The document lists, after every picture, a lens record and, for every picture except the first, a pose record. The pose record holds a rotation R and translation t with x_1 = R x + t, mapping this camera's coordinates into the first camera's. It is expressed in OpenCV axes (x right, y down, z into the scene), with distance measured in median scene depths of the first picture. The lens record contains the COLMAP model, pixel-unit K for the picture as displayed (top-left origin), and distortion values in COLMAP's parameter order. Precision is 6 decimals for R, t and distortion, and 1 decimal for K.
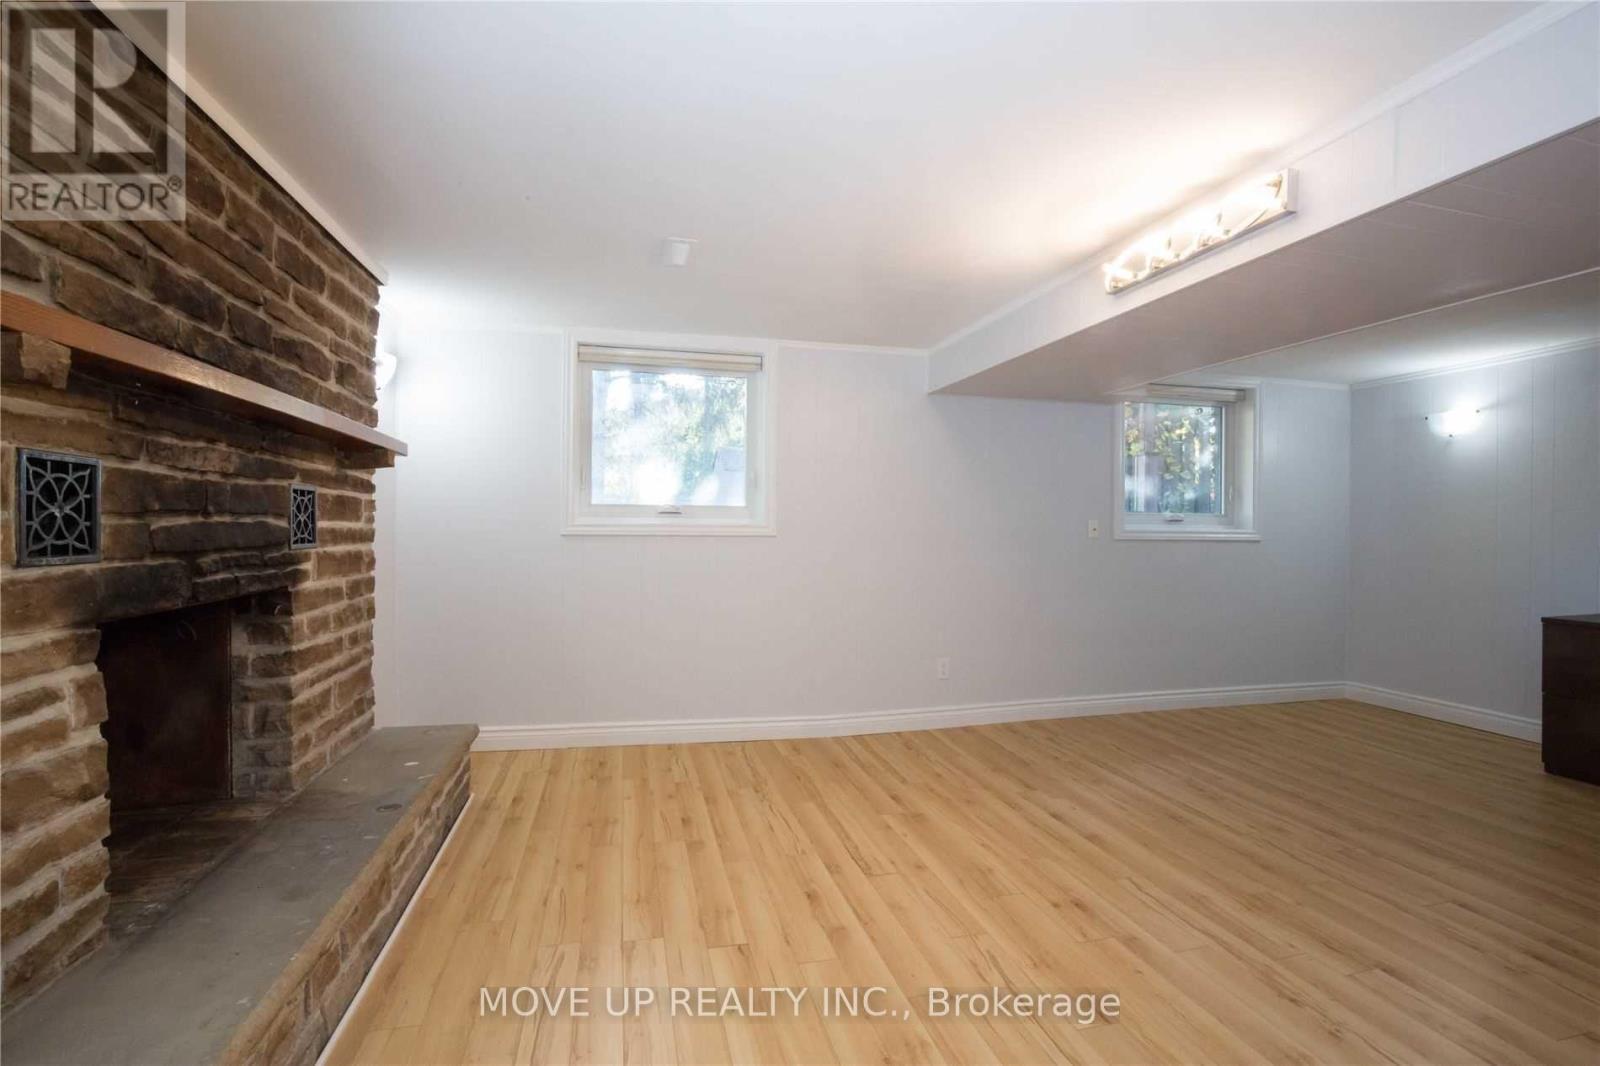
lens RADIAL K [[734.1, 0, 800.0], [0, 734.1, 533.0], [0, 0, 1]] dist [-0.038177, 0.008235]
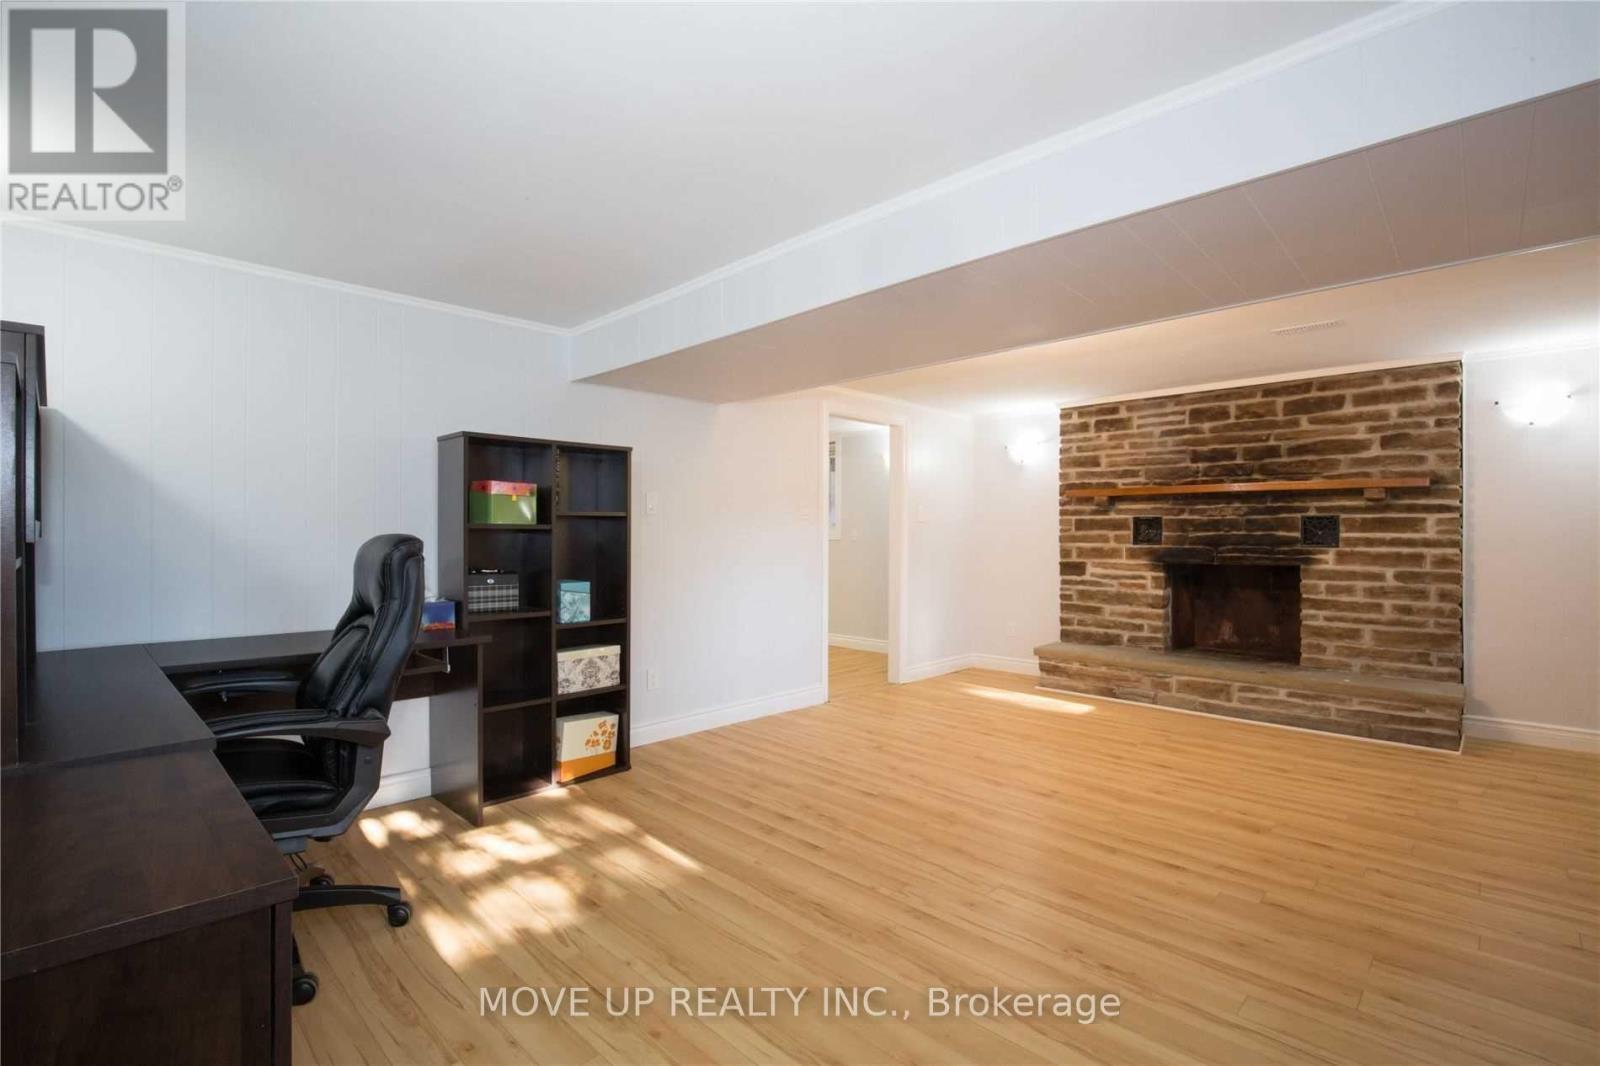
lens RADIAL K [[734.1, 0, 800.0], [0, 734.1, 533.0], [0, 0, 1]] dist [-0.038177, 0.008235]
pose [[-0.850887, -0.013575, -0.525174, 1.437120], [-0.016310, 0.999867, 0.000581, 0.003984], [0.525096, 0.009060, -0.850995, 1.812447]]
